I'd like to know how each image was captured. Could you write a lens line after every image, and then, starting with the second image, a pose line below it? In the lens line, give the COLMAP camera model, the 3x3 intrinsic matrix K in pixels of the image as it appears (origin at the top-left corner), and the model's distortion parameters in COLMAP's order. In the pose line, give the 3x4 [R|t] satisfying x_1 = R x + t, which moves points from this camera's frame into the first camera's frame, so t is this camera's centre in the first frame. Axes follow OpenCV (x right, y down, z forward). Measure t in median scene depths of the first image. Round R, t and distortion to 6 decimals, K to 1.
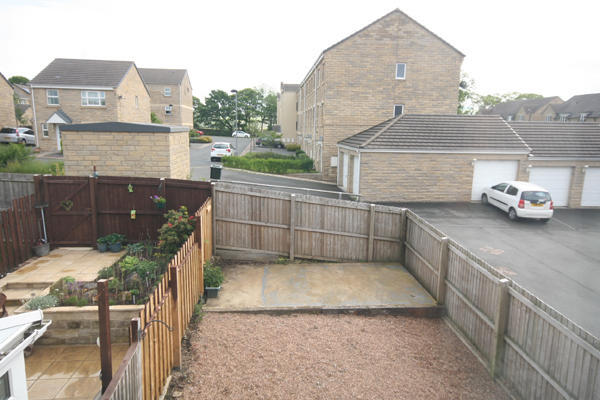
lens RADIAL K [[419.4, 0, 302.3], [0, 419.4, 196.8], [0, 0, 1]] dist [0.011039, 0.001097]
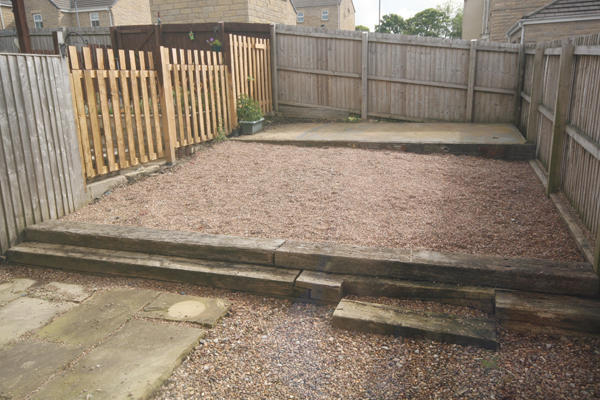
lens RADIAL K [[501.6, 0, 298.3], [0, 501.6, 201.6], [0, 0, 1]] dist [0.046406, 0.015016]
pose [[0.915640, 0.051979, -0.398625, 0.256651], [-0.025520, 0.997121, 0.071402, 0.246397], [0.401189, -0.055206, 0.914330, 0.049562]]
